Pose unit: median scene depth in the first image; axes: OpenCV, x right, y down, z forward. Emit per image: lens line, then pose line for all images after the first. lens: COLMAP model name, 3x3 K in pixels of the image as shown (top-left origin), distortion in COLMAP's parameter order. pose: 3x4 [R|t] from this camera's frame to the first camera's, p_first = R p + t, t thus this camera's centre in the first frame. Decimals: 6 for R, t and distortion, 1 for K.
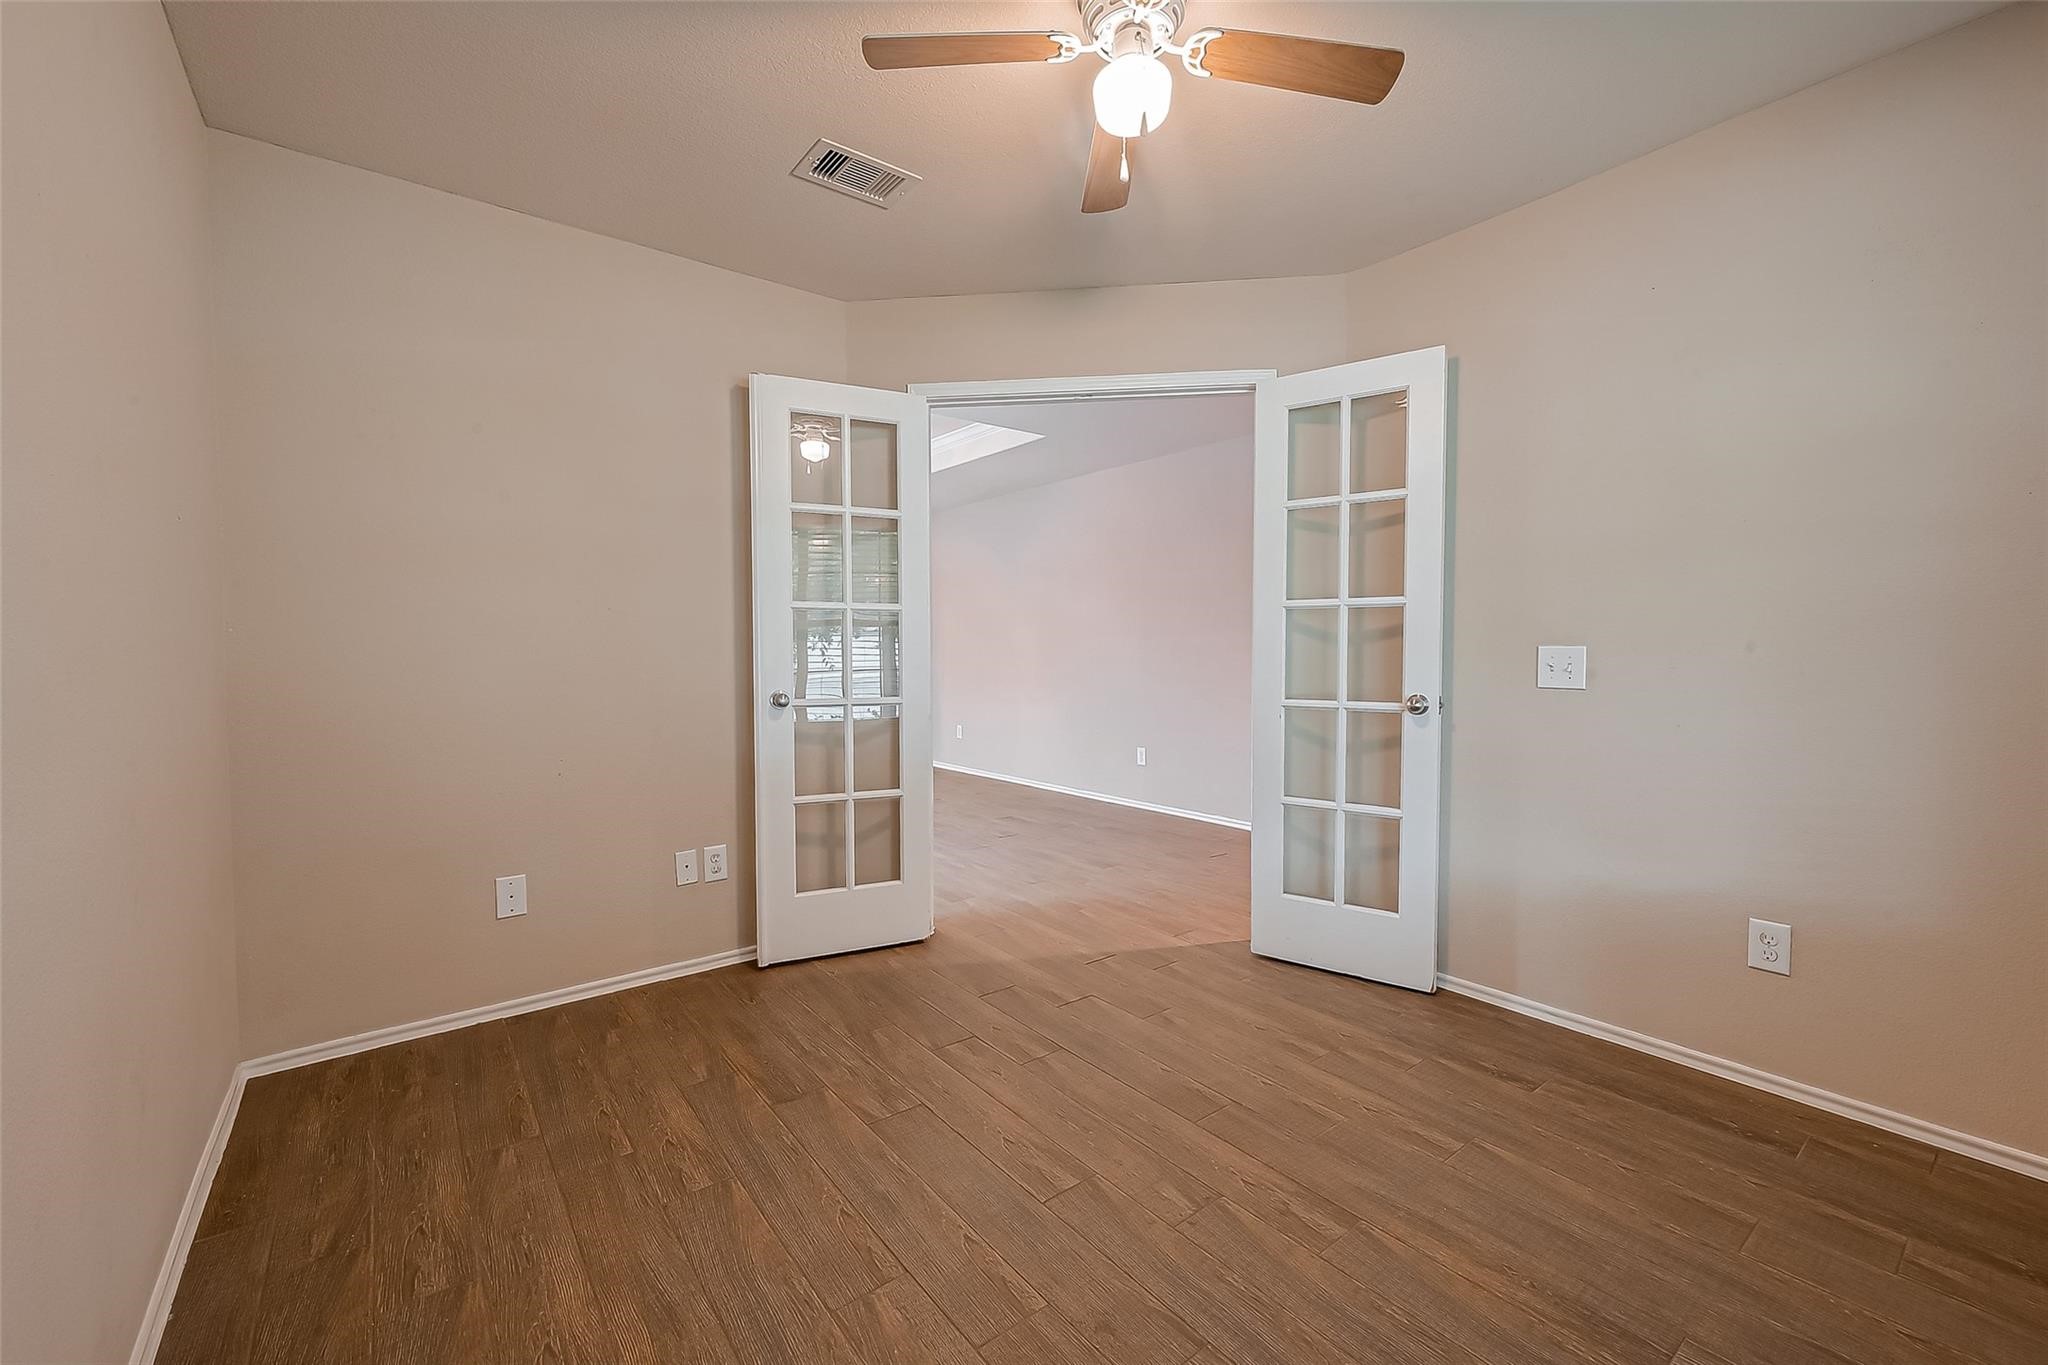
lens RADIAL K [[818.5, 0, 1017.8], [0, 818.5, 680.8], [0, 0, 1]] dist [0.001200, 0.000100]
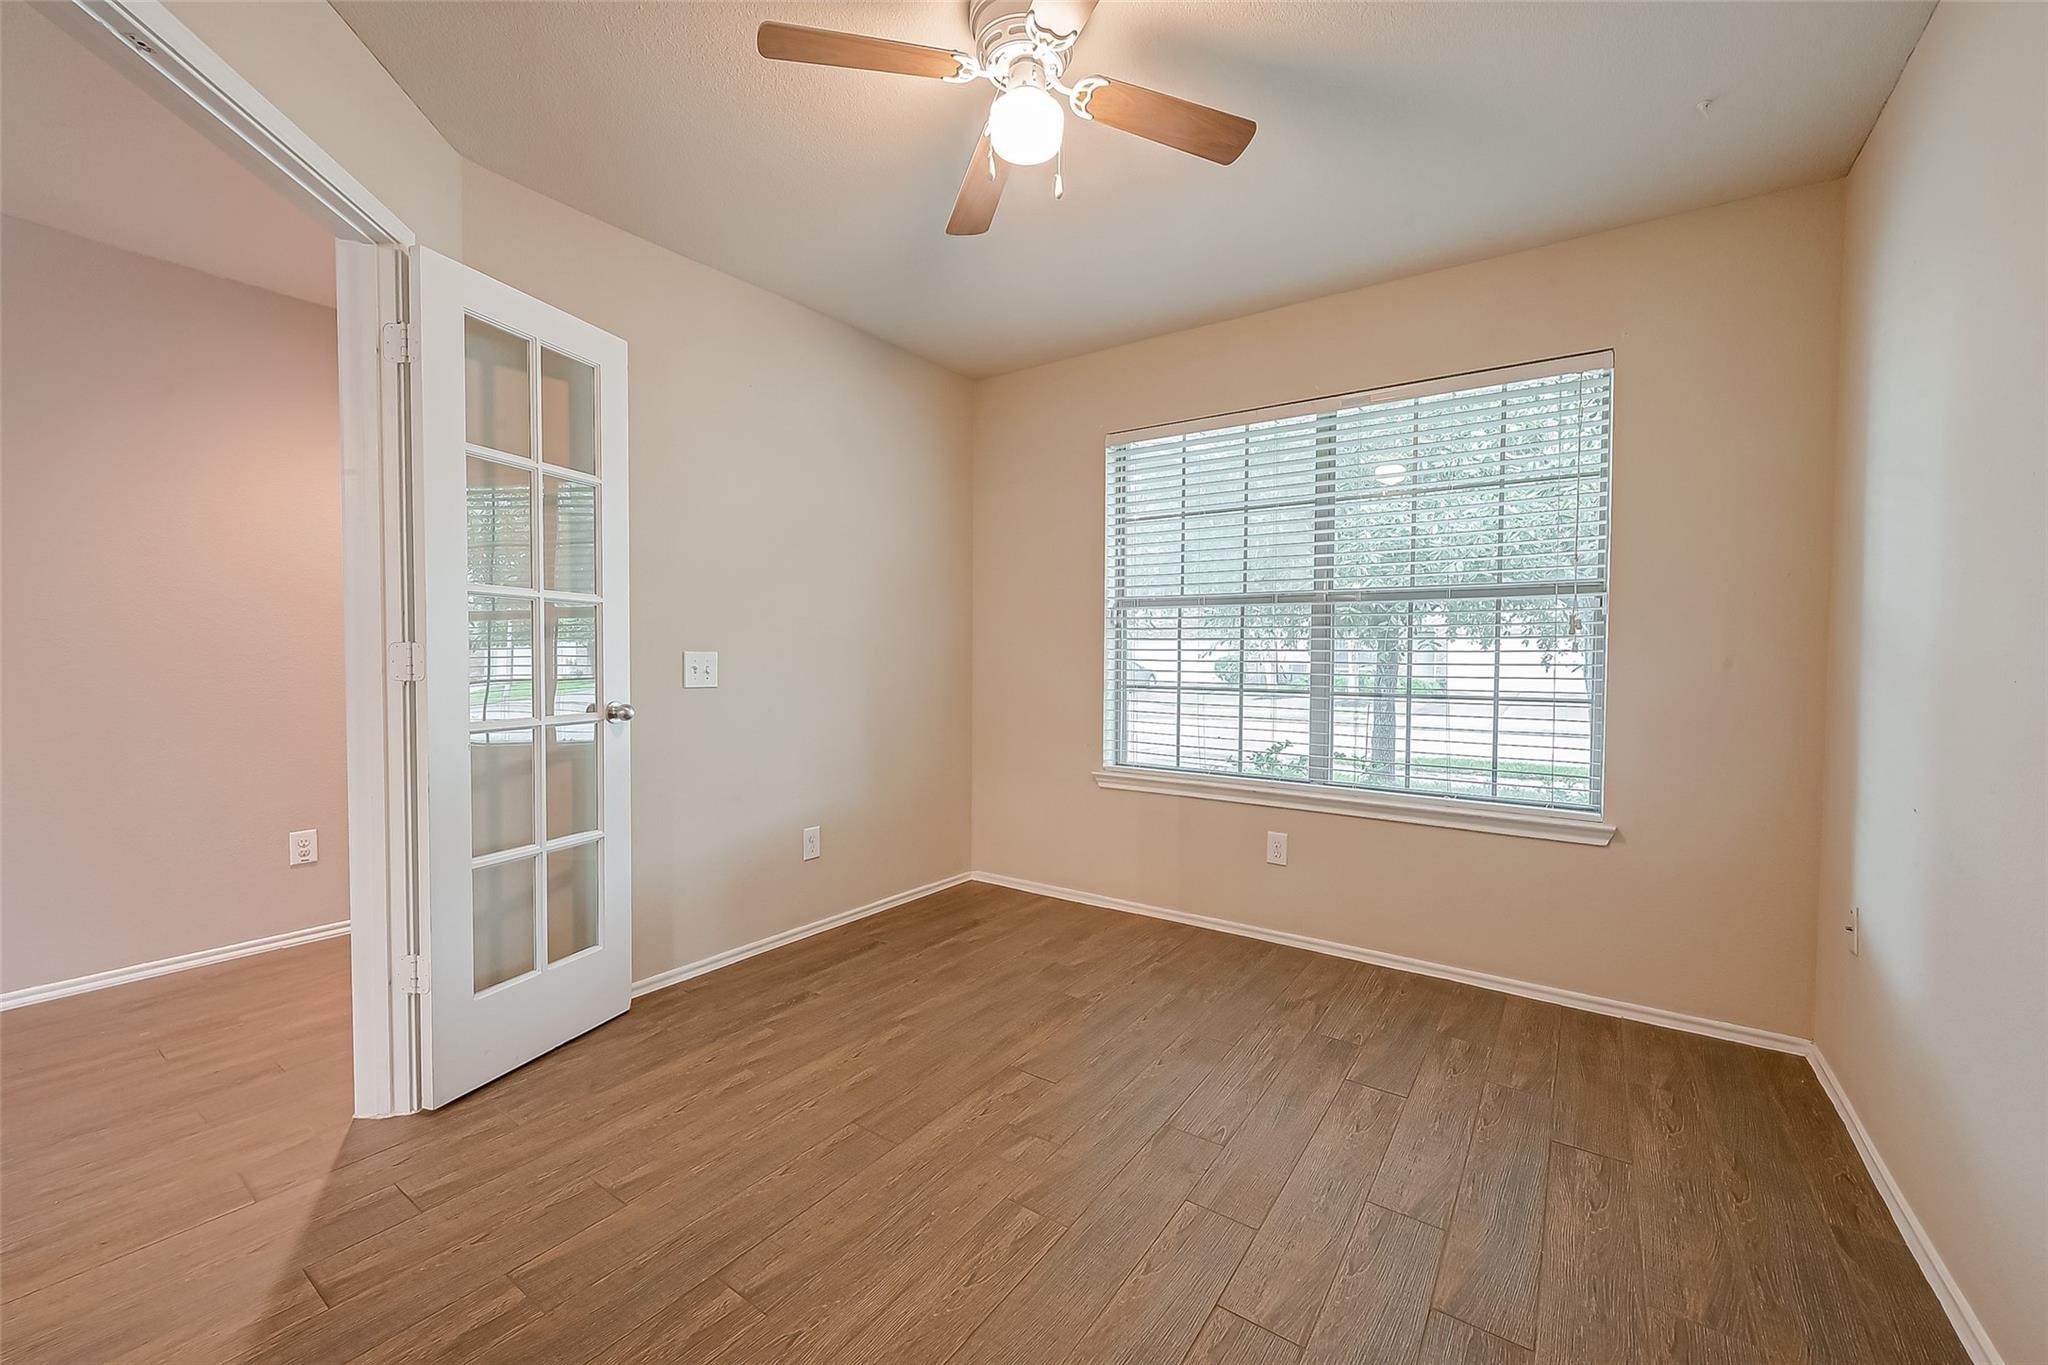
lens RADIAL K [[818.5, 0, 1017.8], [0, 818.5, 680.8], [0, 0, 1]] dist [0.001200, 0.000100]
pose [[-0.299890, -0.028098, 0.953560, -0.728352], [0.029049, 0.998834, 0.038568, -0.039776], [-0.953531, 0.039266, -0.298724, 1.123977]]
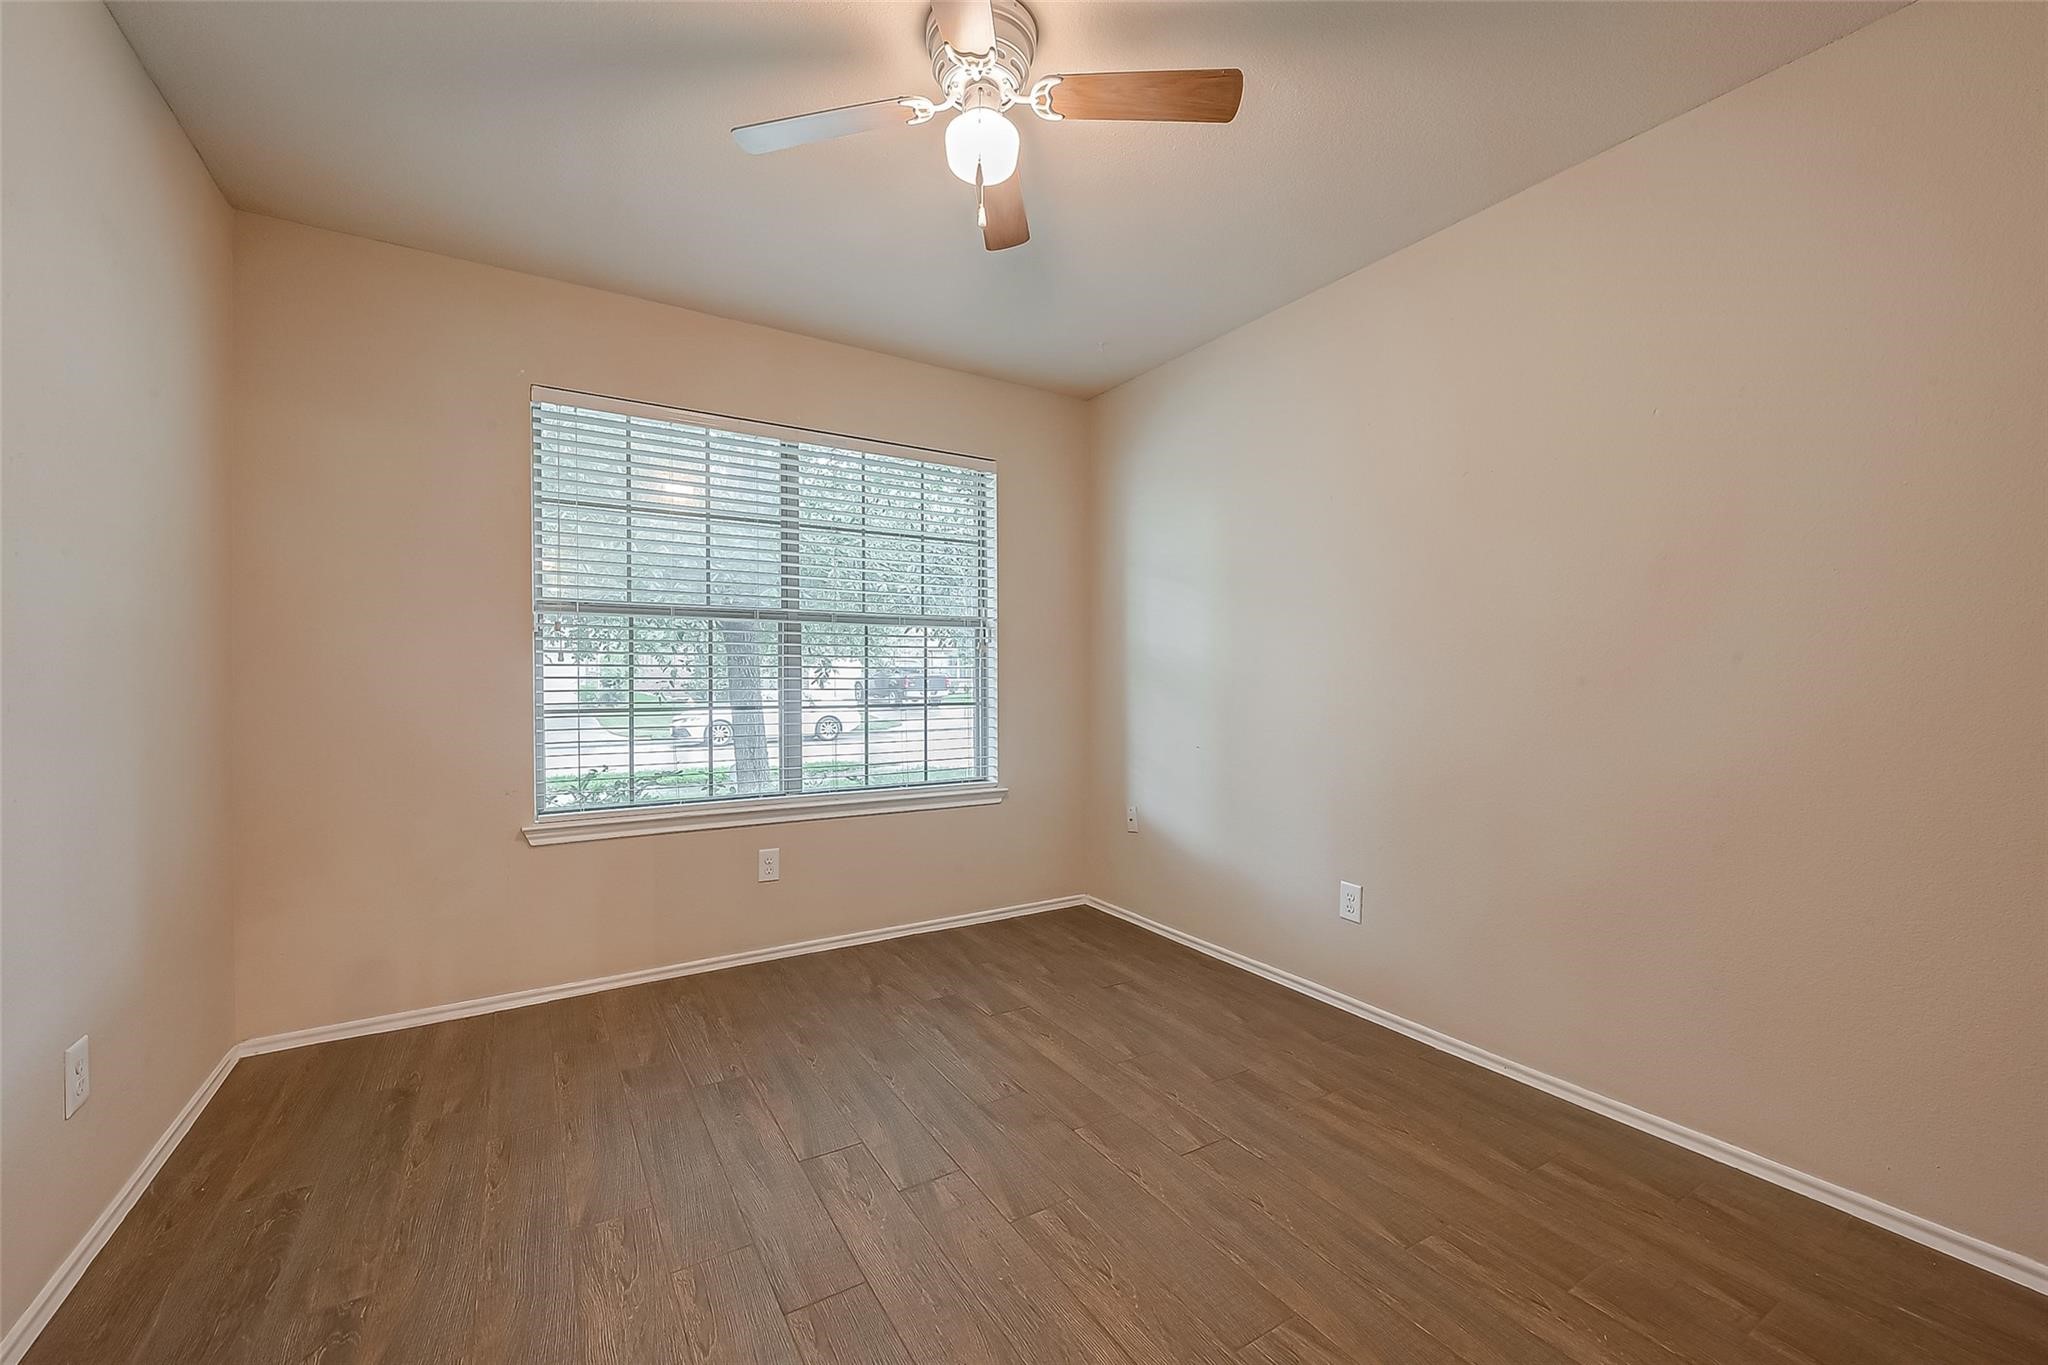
lens RADIAL K [[828.7, 0, 1040.4], [0, 828.7, 680.9], [0, 0, 1]] dist [-0.000607, -0.000242]
pose [[-0.997269, 0.001600, 0.073842, -0.009265], [0.004930, 0.998978, 0.044935, -0.064795], [-0.073694, 0.045176, -0.996257, 1.733187]]
